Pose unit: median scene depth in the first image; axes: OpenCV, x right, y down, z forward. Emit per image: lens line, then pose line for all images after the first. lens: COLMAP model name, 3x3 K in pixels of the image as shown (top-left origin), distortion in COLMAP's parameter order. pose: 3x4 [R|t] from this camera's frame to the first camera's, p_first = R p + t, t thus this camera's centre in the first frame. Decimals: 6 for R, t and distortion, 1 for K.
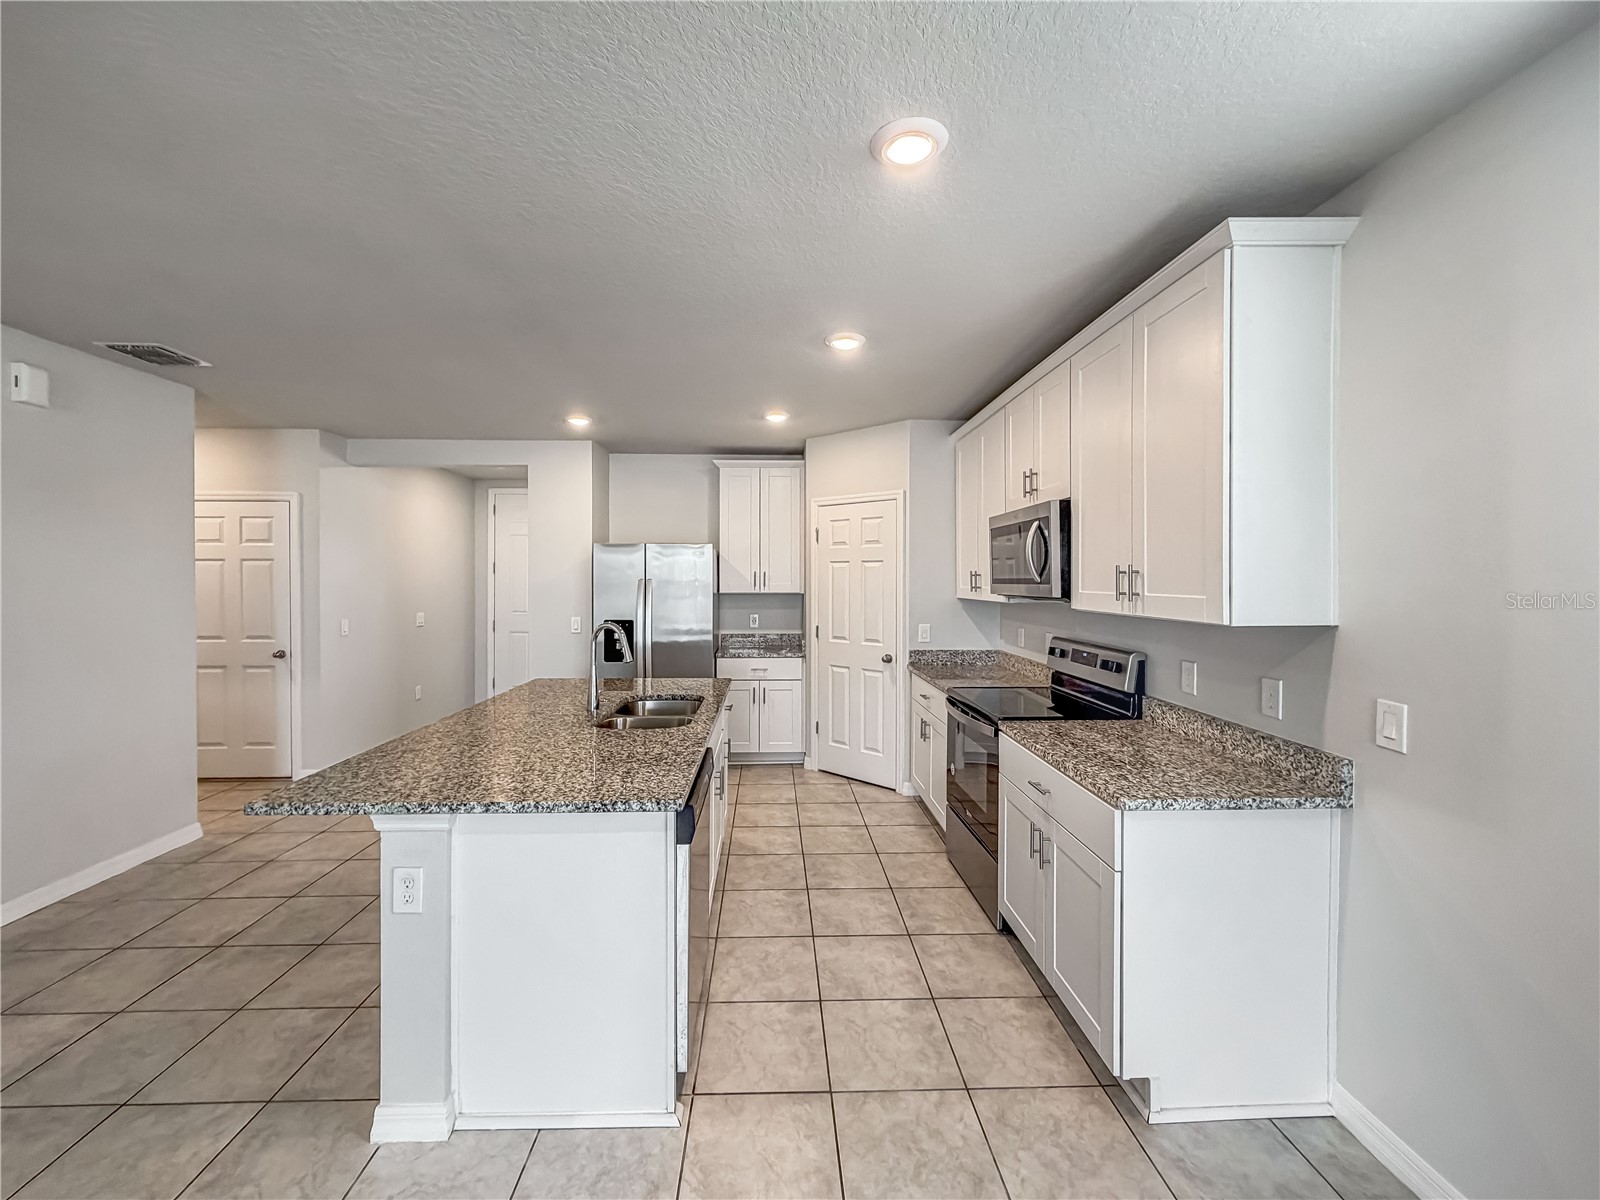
lens RADIAL K [[647.0, 0, 793.0], [0, 647.0, 581.9], [0, 0, 1]] dist [0.001038, 0.000058]
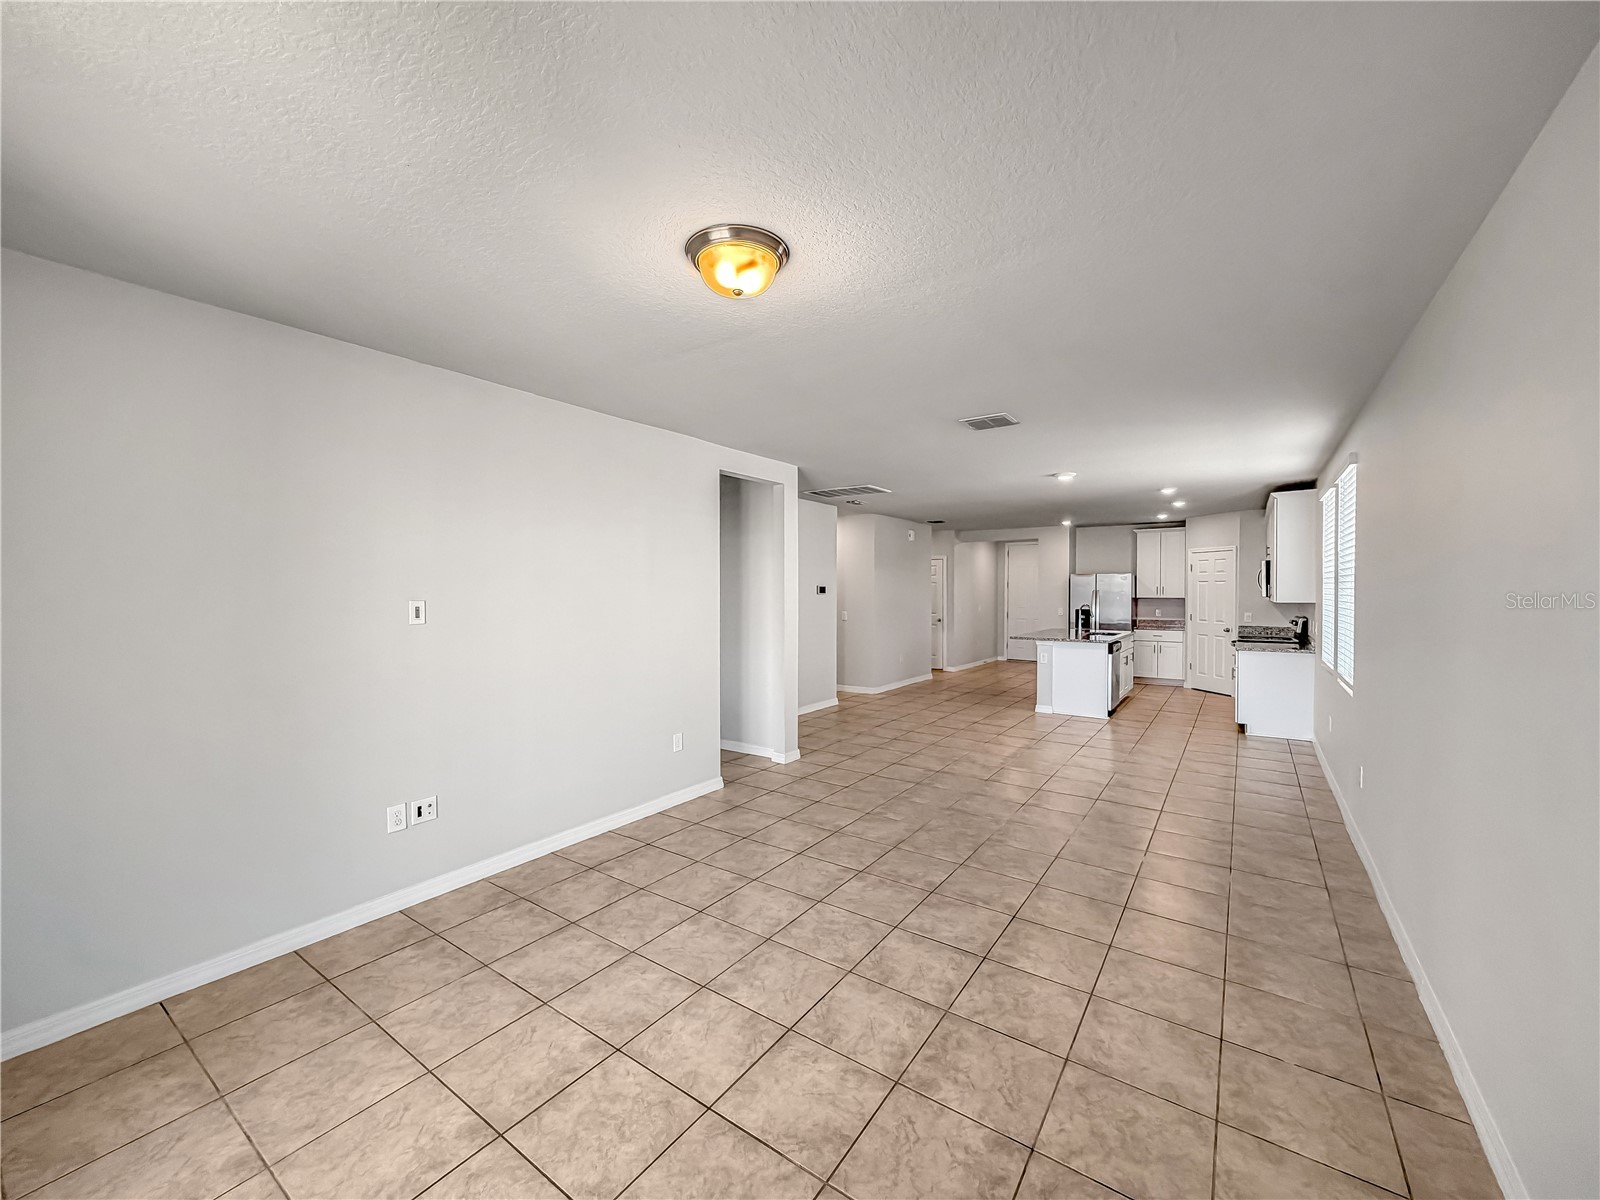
lens RADIAL K [[643.1, 0, 787.5], [0, 643.1, 594.4], [0, 0, 1]] dist [0.001443, 0.000076]
pose [[0.791256, 0.002235, -0.611481, 0.335724], [-0.005441, 0.999979, -0.003385, 0.026539], [0.611461, 0.006006, 0.791252, -1.655820]]
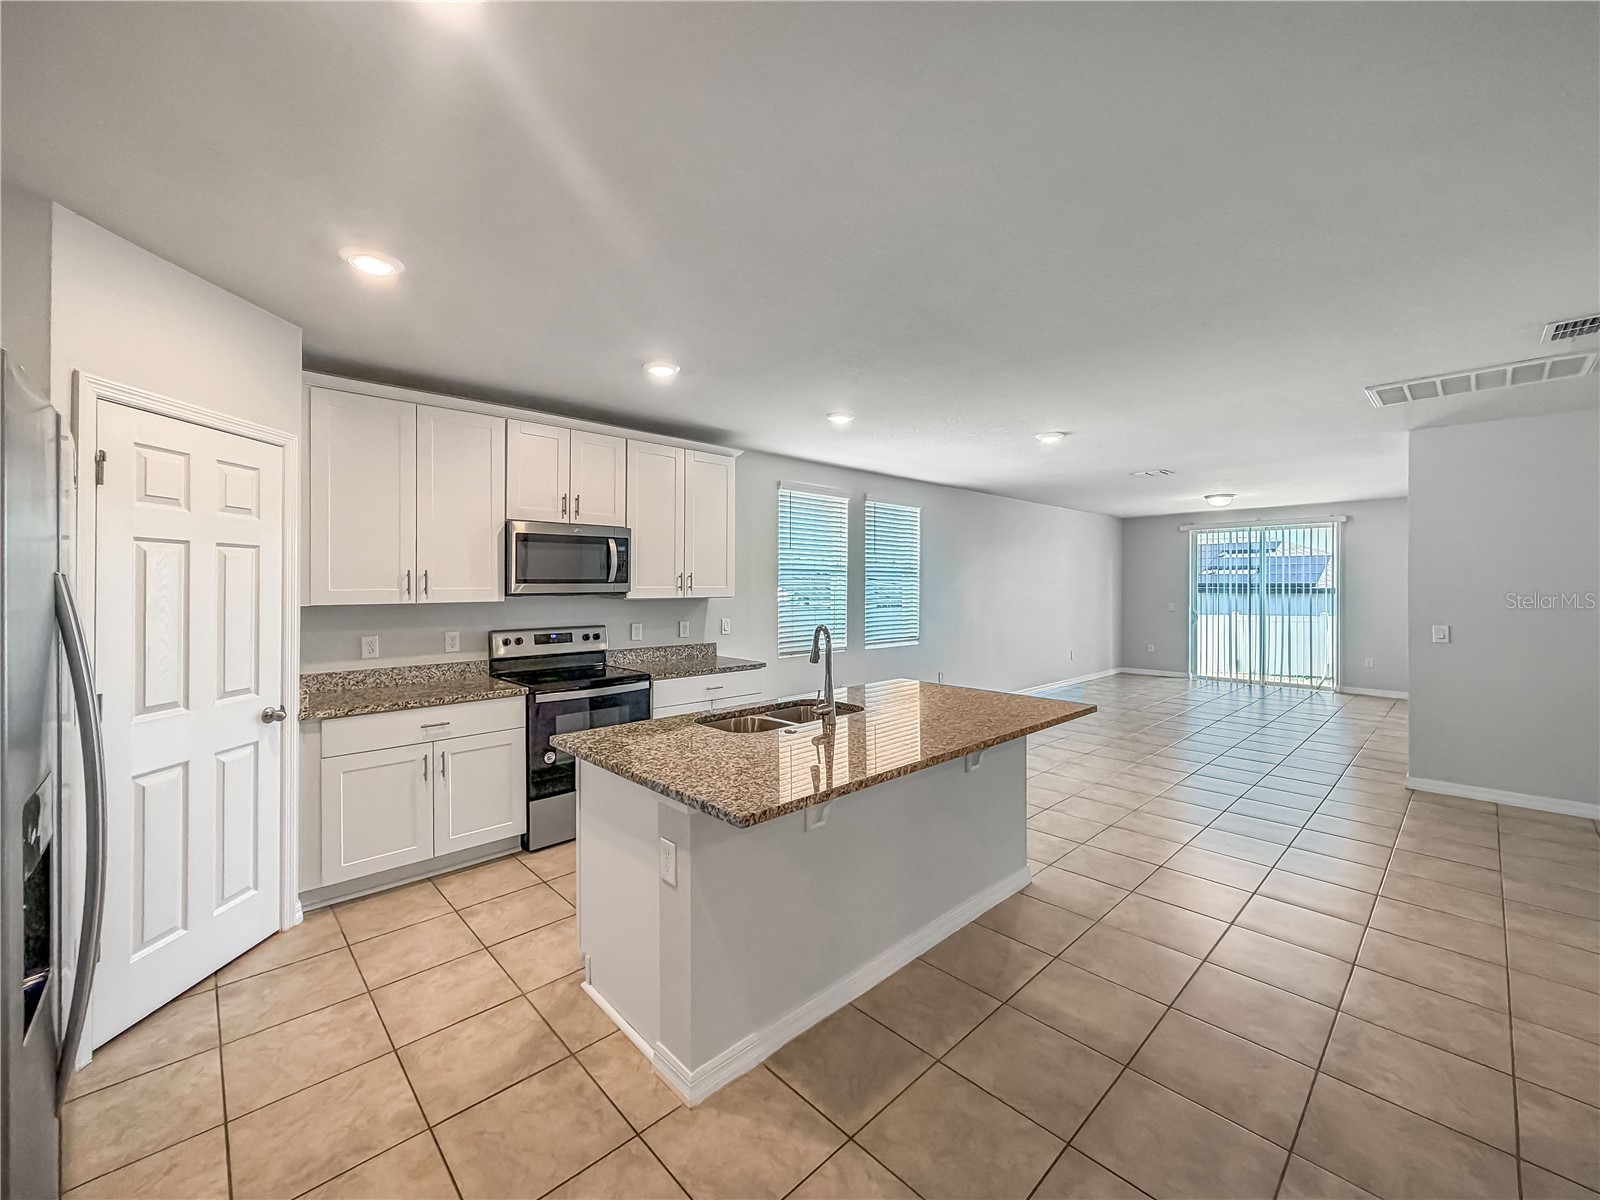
lens RADIAL K [[647.0, 0, 793.0], [0, 647.0, 581.9], [0, 0, 1]] dist [0.001038, 0.000058]
pose [[-0.662181, -0.000148, 0.749344, -0.705948], [0.003157, 0.999991, 0.002988, -0.001749], [-0.749338, 0.004344, -0.662174, 1.212328]]
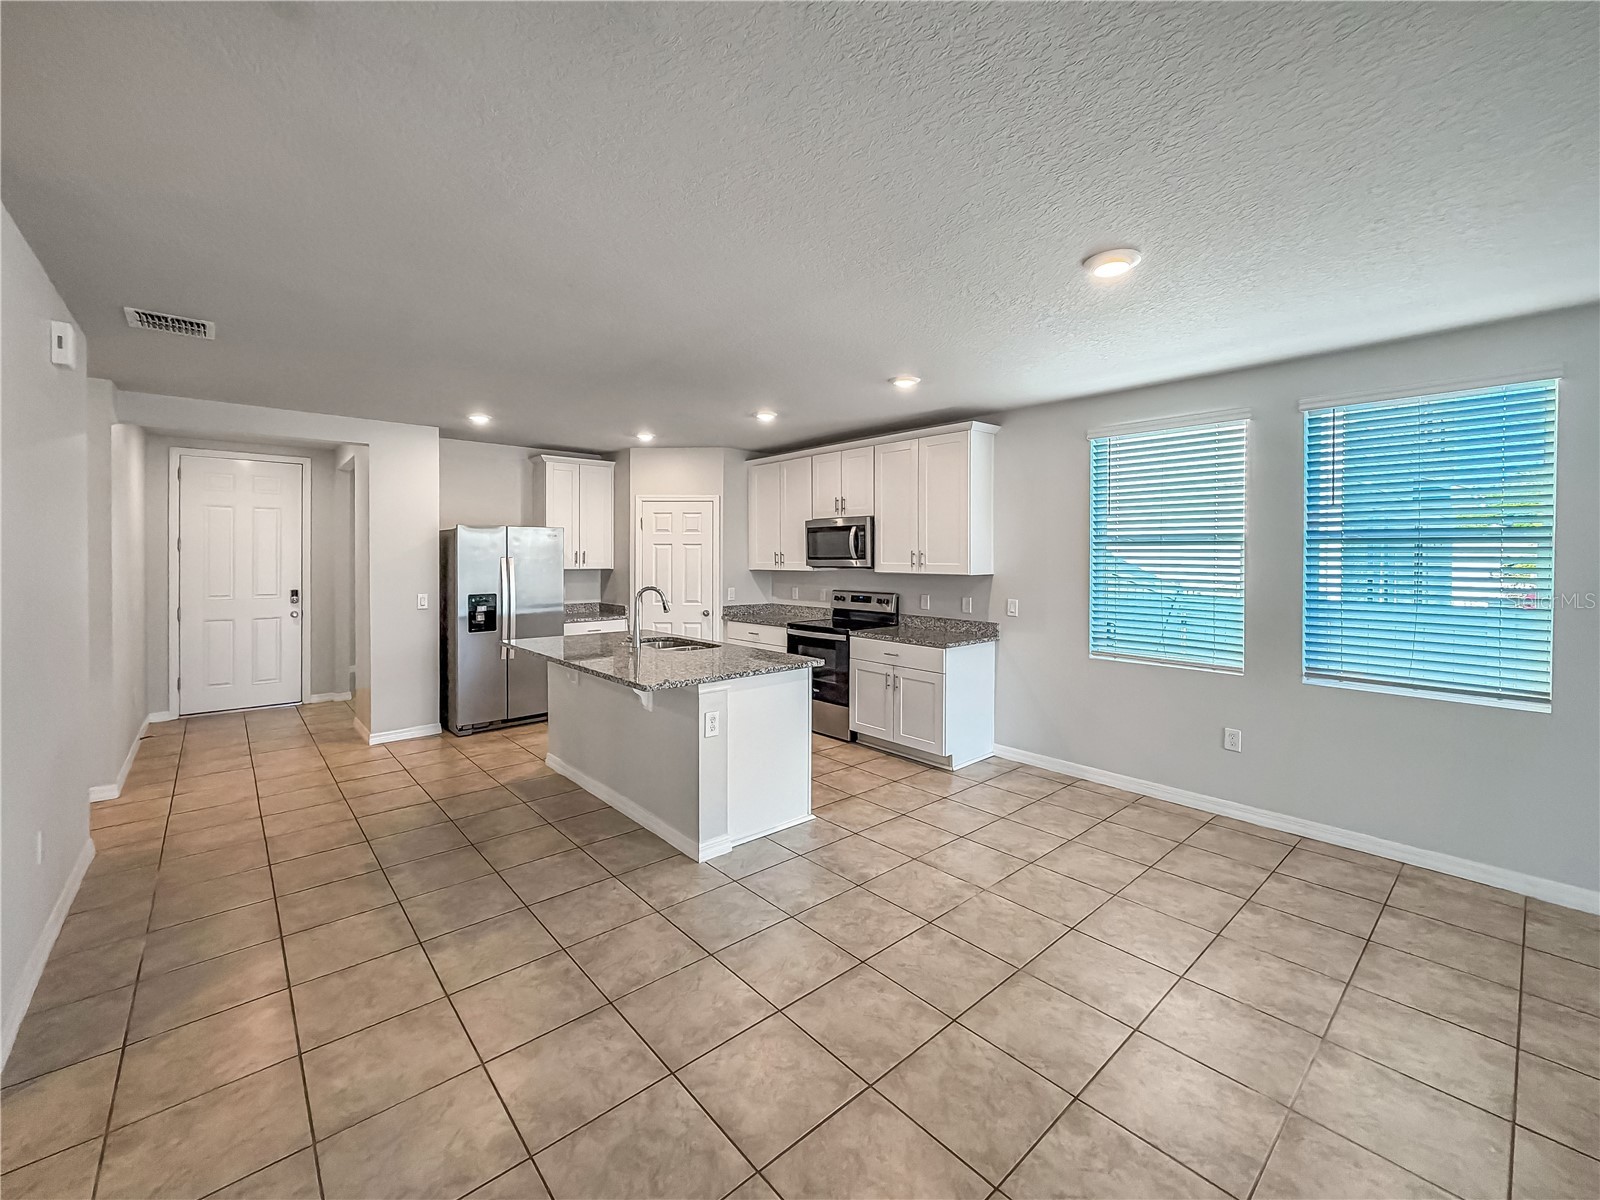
lens RADIAL K [[660.9, 0, 796.6], [0, 660.9, 551.8], [0, 0, 1]] dist [0.001229, -0.000011]
pose [[0.771007, 0.003613, 0.636816, -0.728671], [0.003700, 0.999942, -0.010152, -0.000312], [-0.636816, 0.010183, 0.770949, -0.283429]]
